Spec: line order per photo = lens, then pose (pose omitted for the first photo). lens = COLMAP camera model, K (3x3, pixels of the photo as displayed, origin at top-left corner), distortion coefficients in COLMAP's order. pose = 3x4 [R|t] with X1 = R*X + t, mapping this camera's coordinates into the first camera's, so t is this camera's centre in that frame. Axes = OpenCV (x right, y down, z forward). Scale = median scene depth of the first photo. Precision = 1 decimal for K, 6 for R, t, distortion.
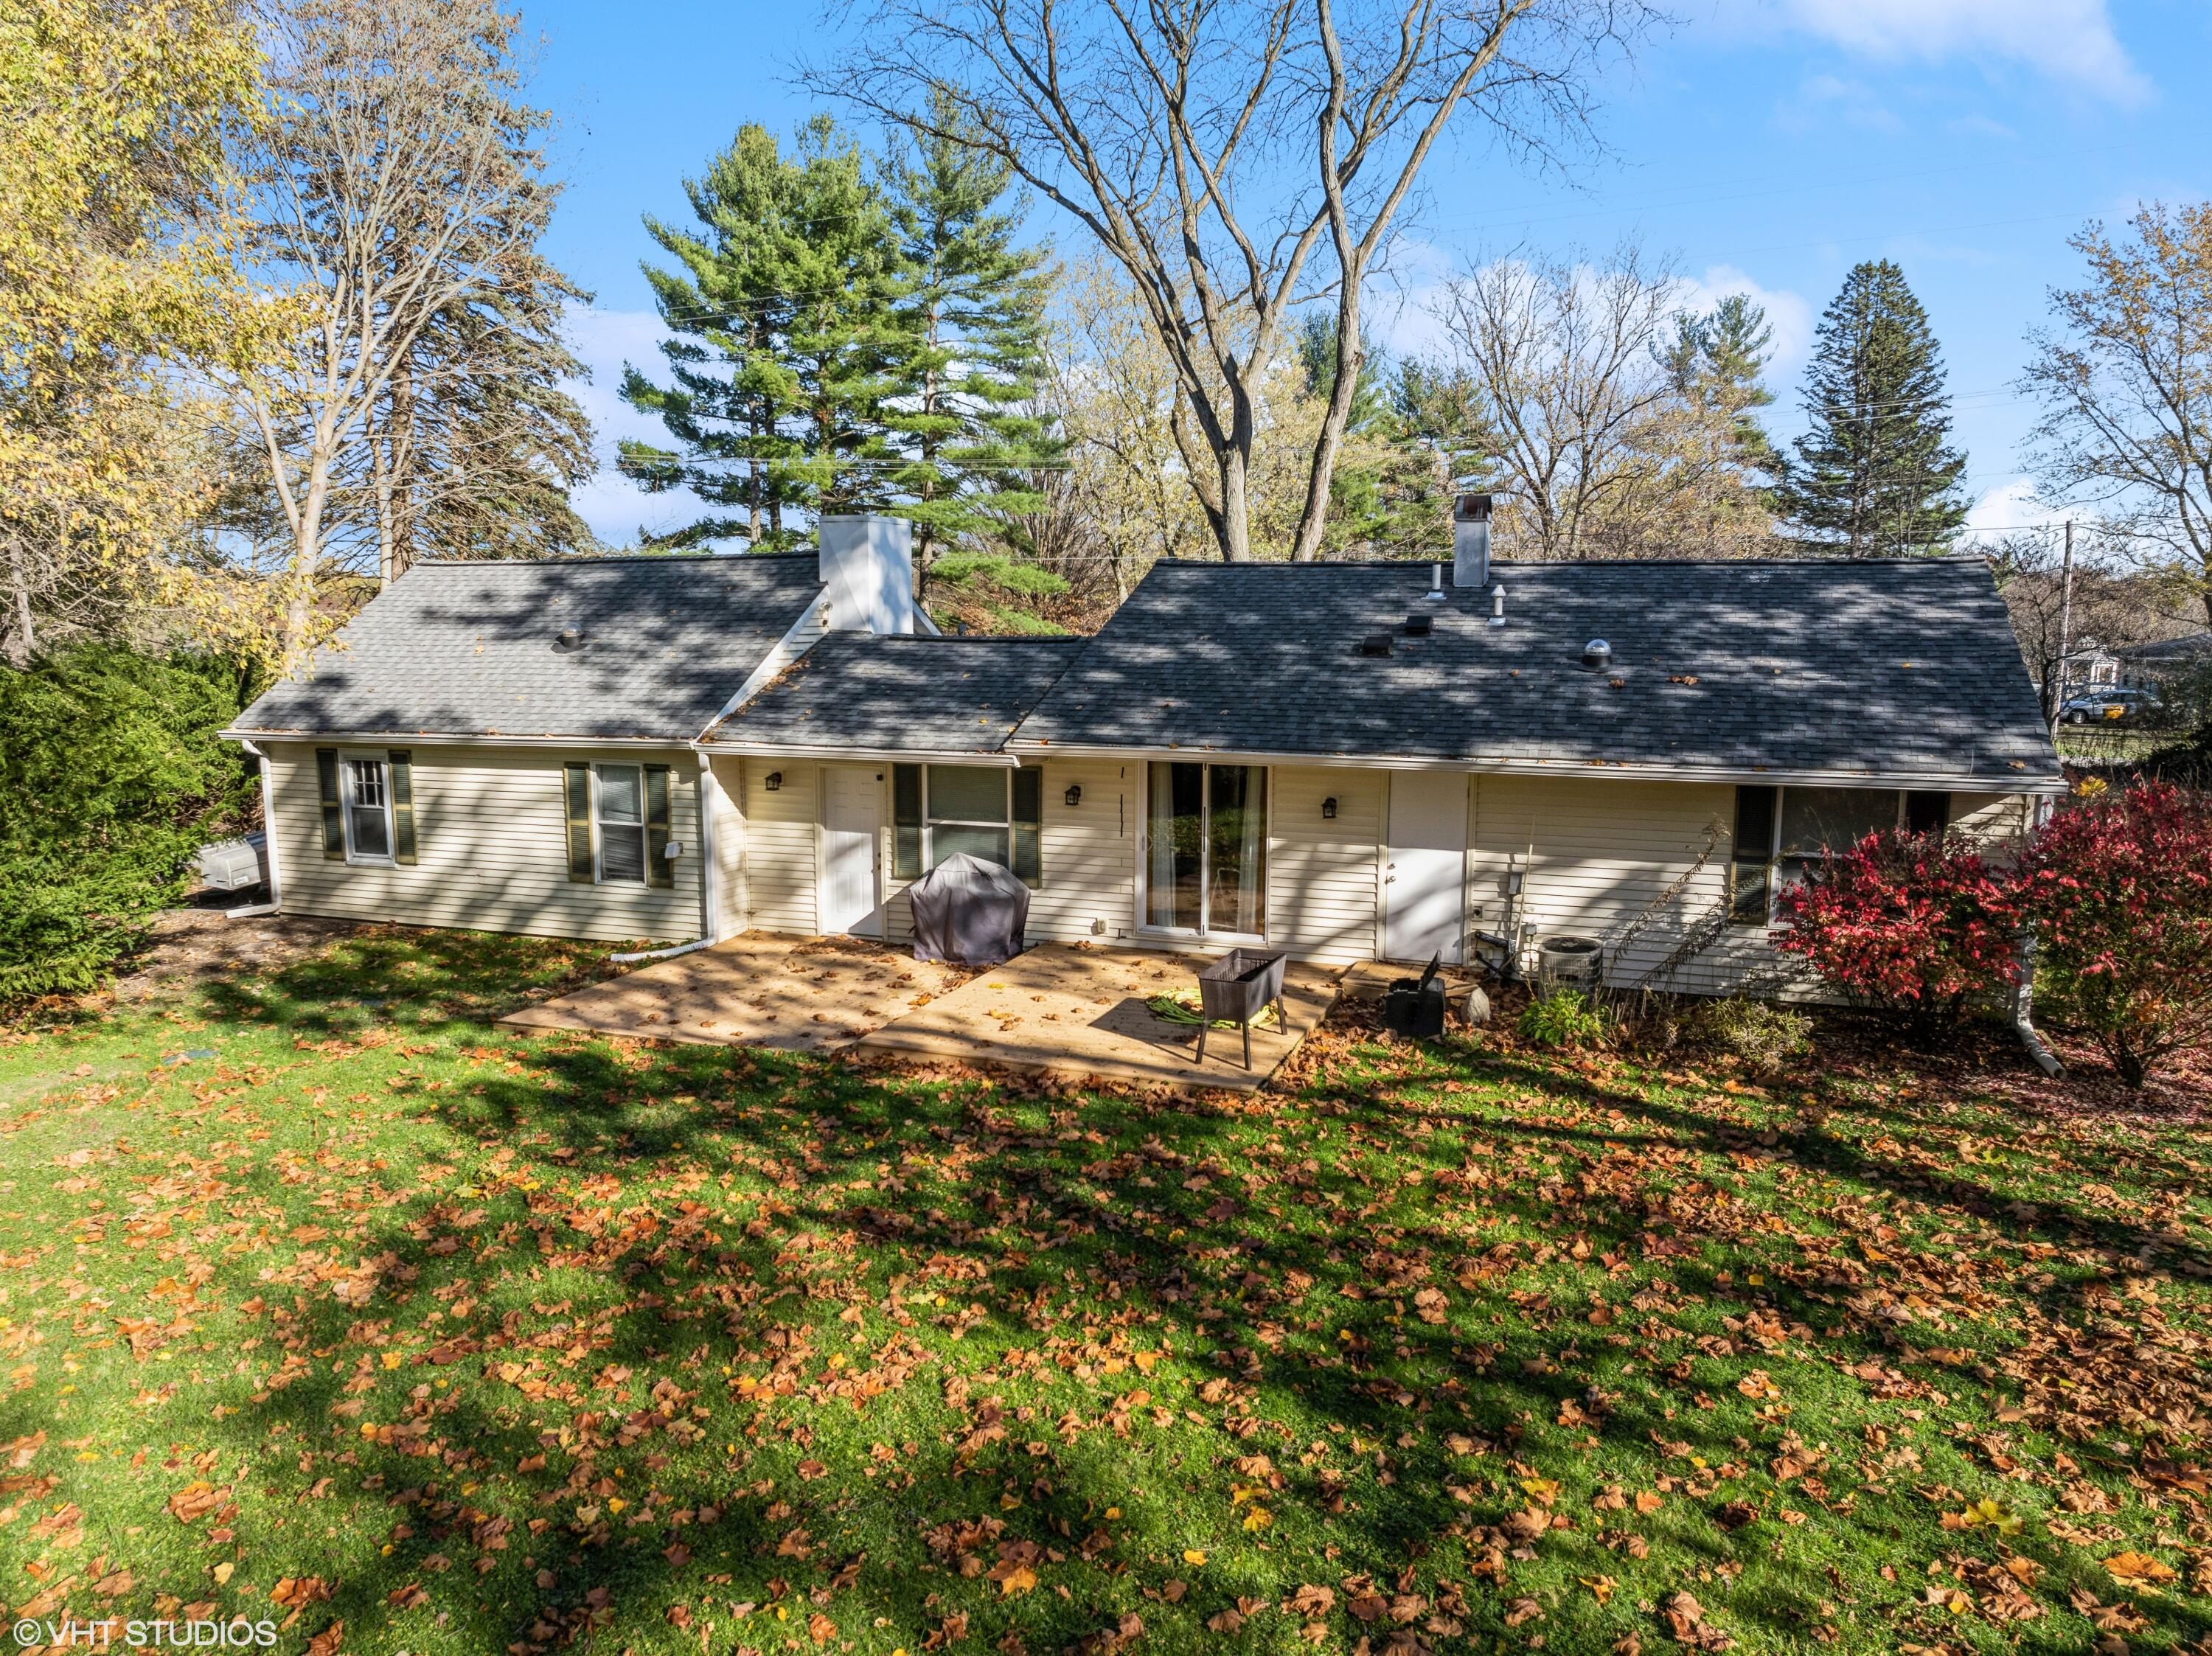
lens RADIAL K [[1513.6, 0, 1098.6], [0, 1513.6, 995.1], [0, 0, 1]] dist [-0.026999, -0.002797]
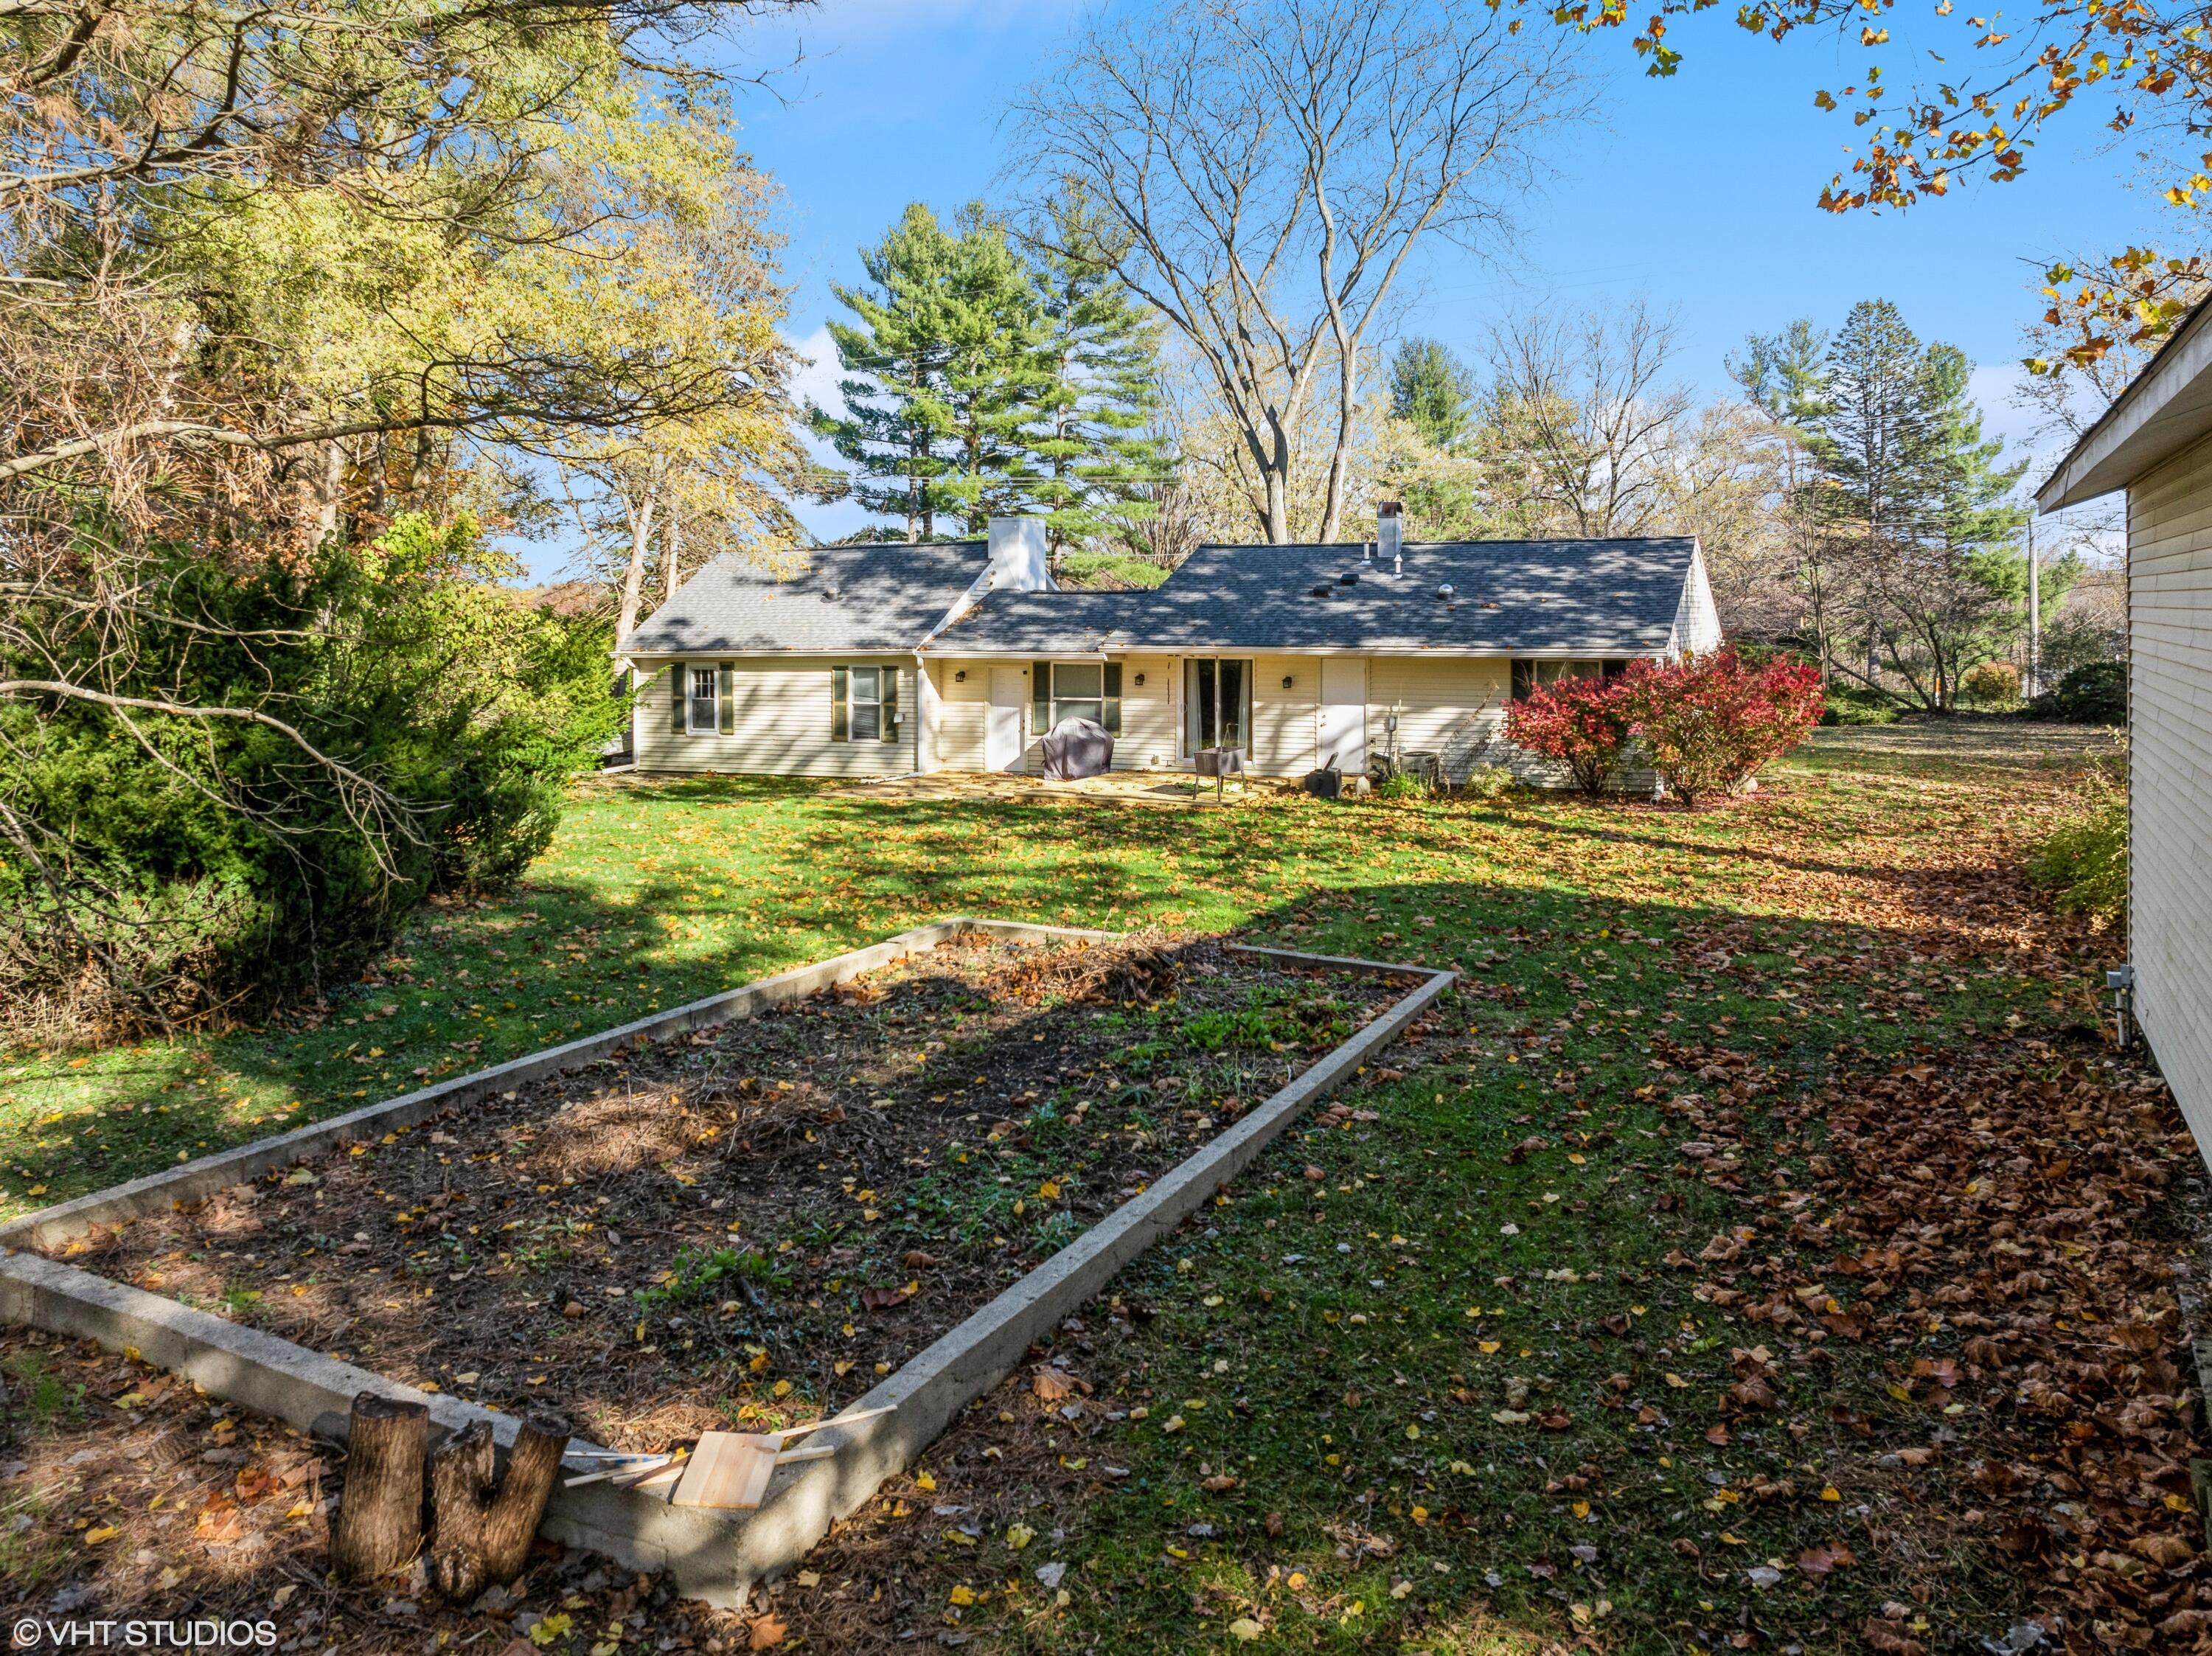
lens RADIAL K [[1560.5, 0, 1113.3], [0, 1560.5, 881.3], [0, 0, 1]] dist [0.002080, -0.068995]
pose [[0.997218, 0.008355, -0.074077, 0.072484], [-0.014481, 0.996482, -0.082545, 0.202860], [0.073126, 0.083388, 0.993830, -0.609596]]
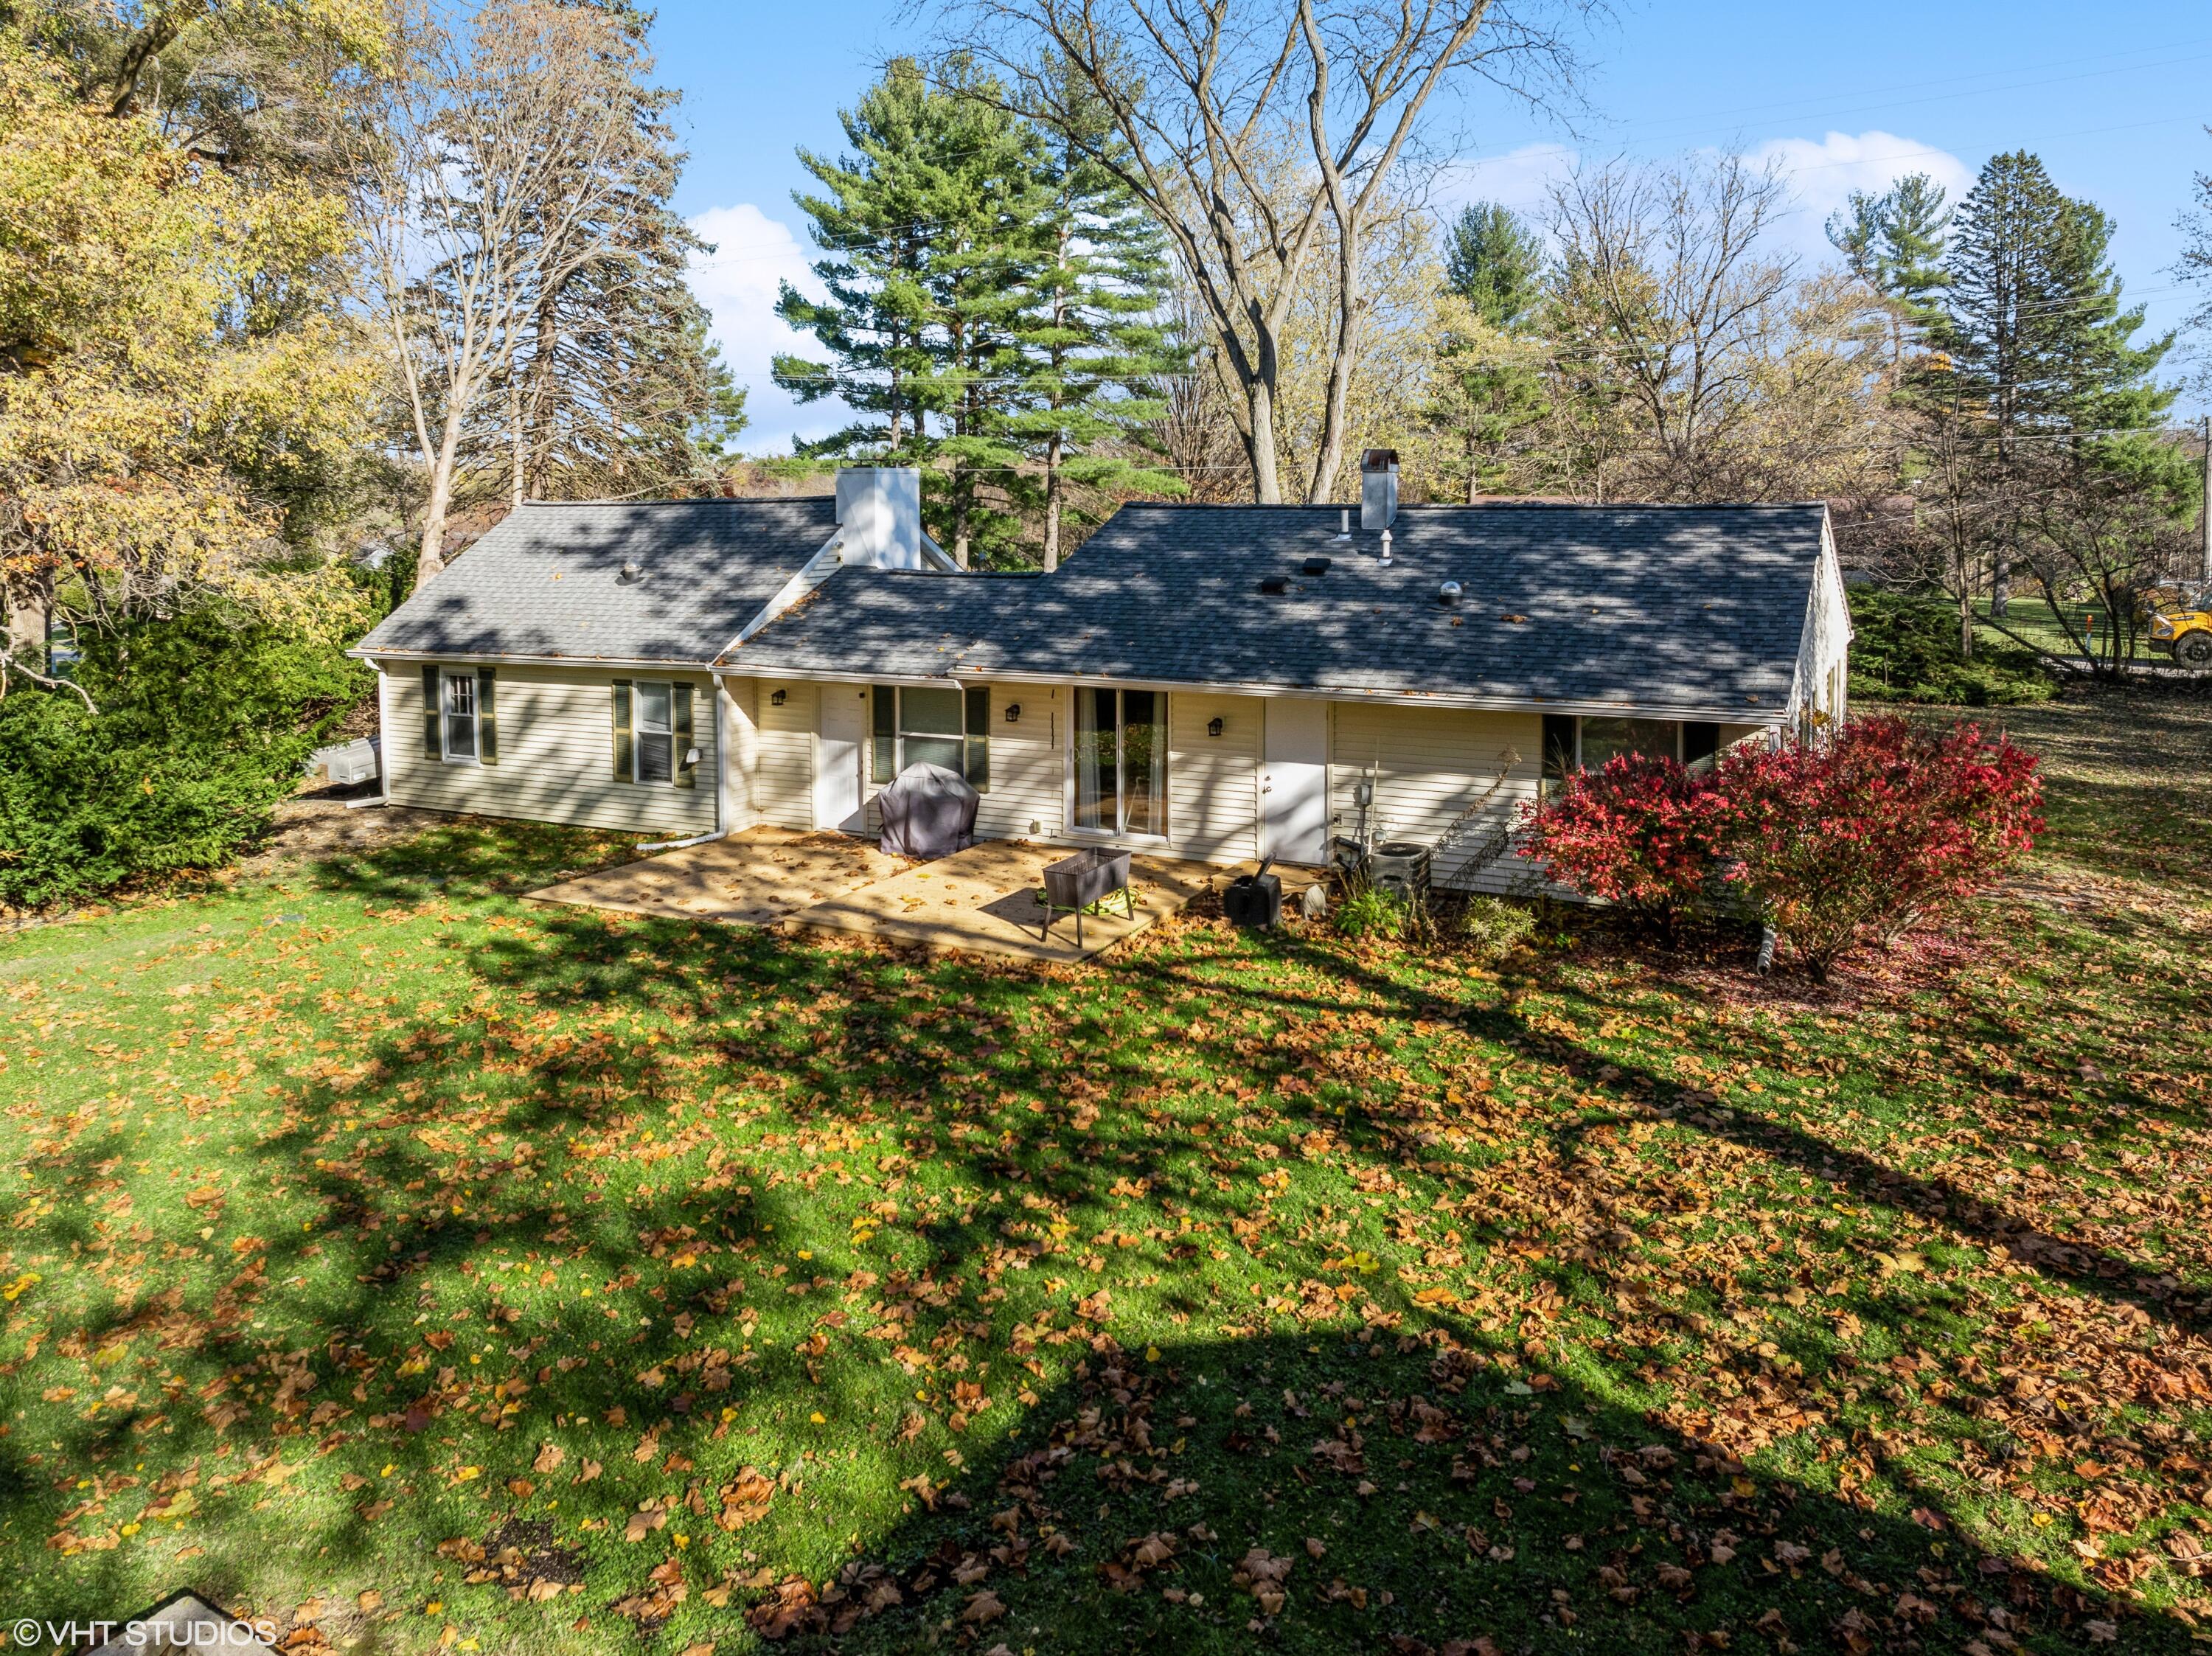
lens RADIAL K [[1575.1, 0, 1115.2], [0, 1575.1, 822.4], [0, 0, 1]] dist [-0.039680, 0.005002]
pose [[0.993219, 0.012981, -0.115528, 0.176077], [-0.017893, 0.998975, -0.041578, 0.001827], [0.114870, 0.043363, 0.992434, -0.169372]]
